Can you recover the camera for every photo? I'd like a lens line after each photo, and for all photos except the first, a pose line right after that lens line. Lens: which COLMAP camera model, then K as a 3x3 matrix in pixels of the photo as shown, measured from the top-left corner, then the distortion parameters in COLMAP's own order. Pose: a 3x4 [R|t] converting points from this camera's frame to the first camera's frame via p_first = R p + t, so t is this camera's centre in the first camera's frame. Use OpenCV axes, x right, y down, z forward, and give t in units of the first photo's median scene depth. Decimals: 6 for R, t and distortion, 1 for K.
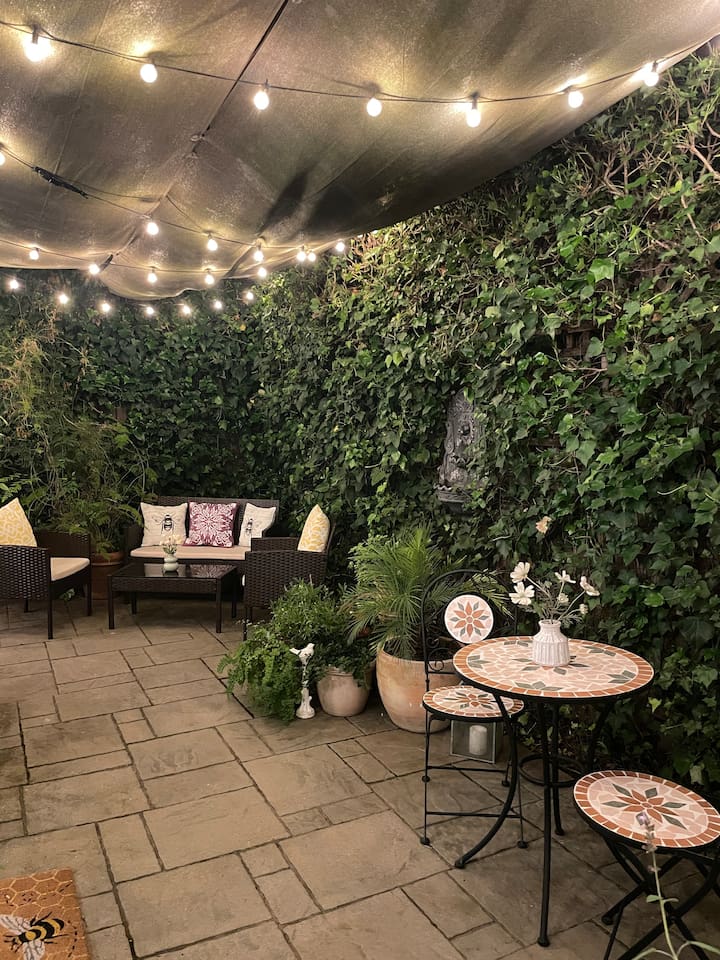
lens RADIAL K [[733.5, 0, 360.0], [0, 733.5, 480.0], [0, 0, 1]] dist [0.080487, -0.108552]
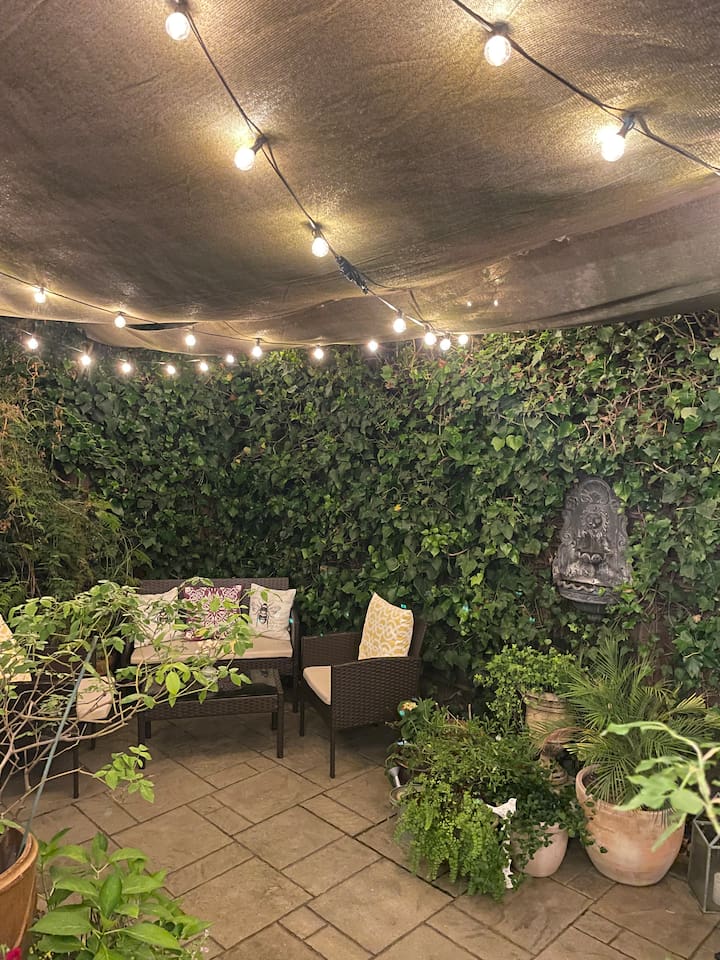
lens RADIAL K [[733.5, 0, 360.0], [0, 733.5, 480.0], [0, 0, 1]] dist [0.080487, -0.108552]
pose [[0.956426, -0.022945, 0.291071, -0.344770], [0.022974, 0.999731, 0.003317, -0.110671], [-0.291069, 0.003514, 0.956696, 0.164789]]
